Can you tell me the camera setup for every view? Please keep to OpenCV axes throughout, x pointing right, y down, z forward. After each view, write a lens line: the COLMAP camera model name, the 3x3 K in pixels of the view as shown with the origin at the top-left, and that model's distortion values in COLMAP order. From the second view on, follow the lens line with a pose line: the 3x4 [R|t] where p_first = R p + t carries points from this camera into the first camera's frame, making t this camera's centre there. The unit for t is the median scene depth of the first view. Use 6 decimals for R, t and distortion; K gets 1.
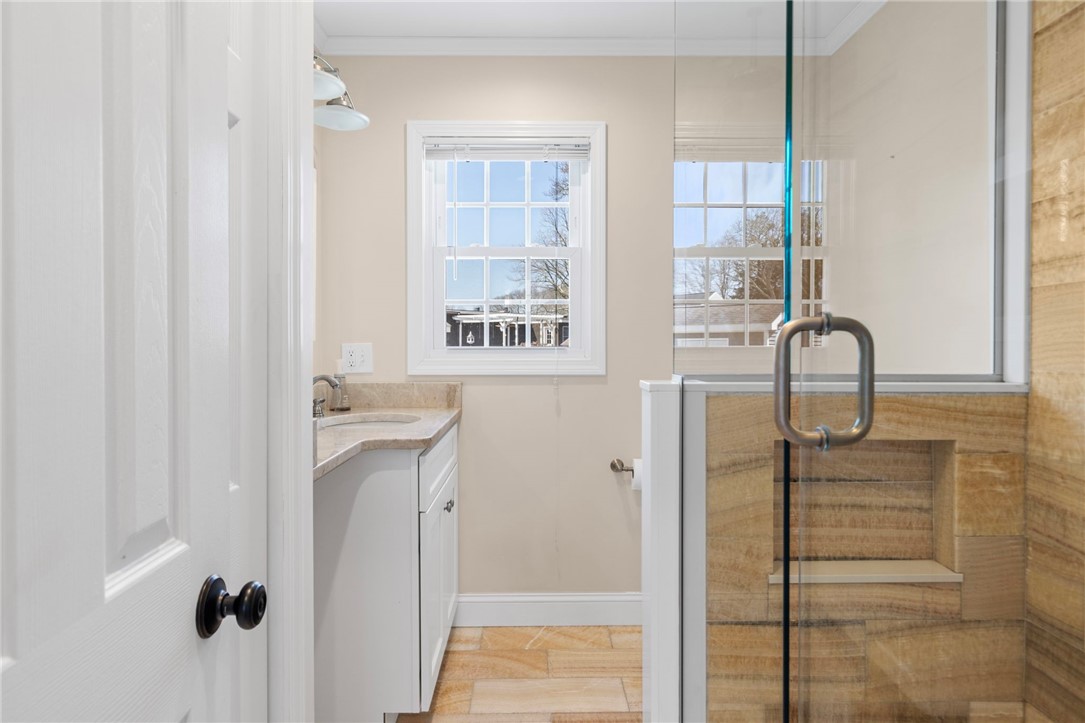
lens RADIAL K [[703.2, 0, 543.3], [0, 703.2, 365.0], [0, 0, 1]] dist [0.000013, -0.006066]
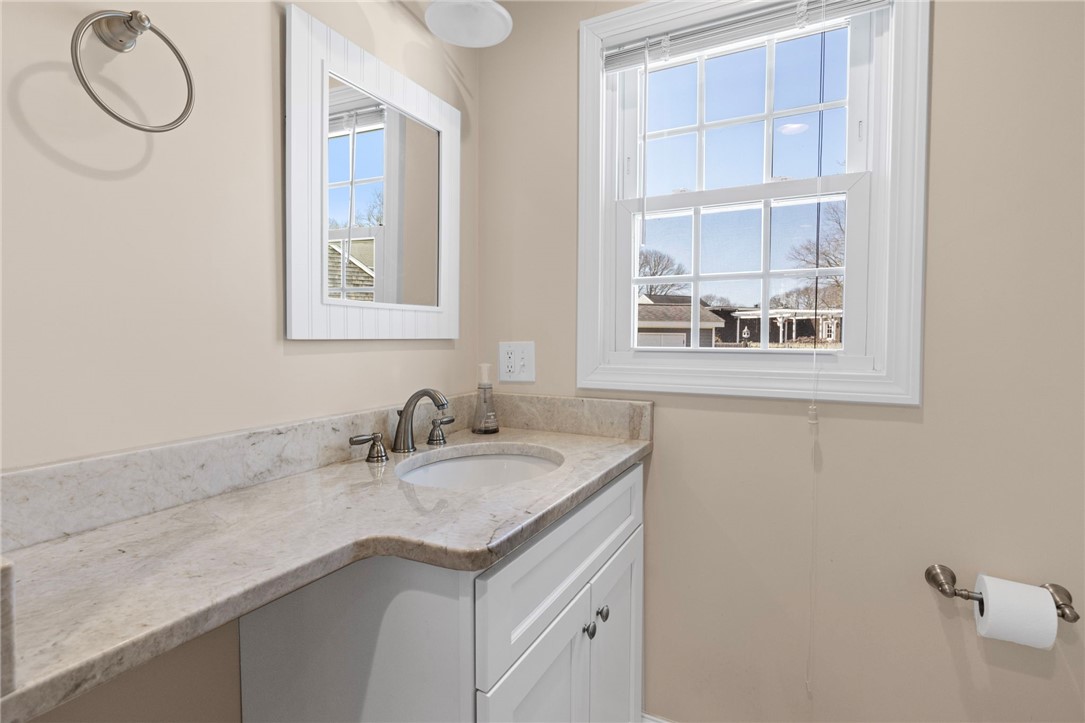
lens RADIAL K [[524.0, 0, 543.5], [0, 524.0, 355.7], [0, 0, 1]] dist [0.000612, -0.000747]
pose [[0.878901, 0.020245, -0.476574, 0.027149], [-0.017010, 0.999794, 0.011102, -0.022416], [0.476700, -0.001651, 0.879064, 0.518156]]
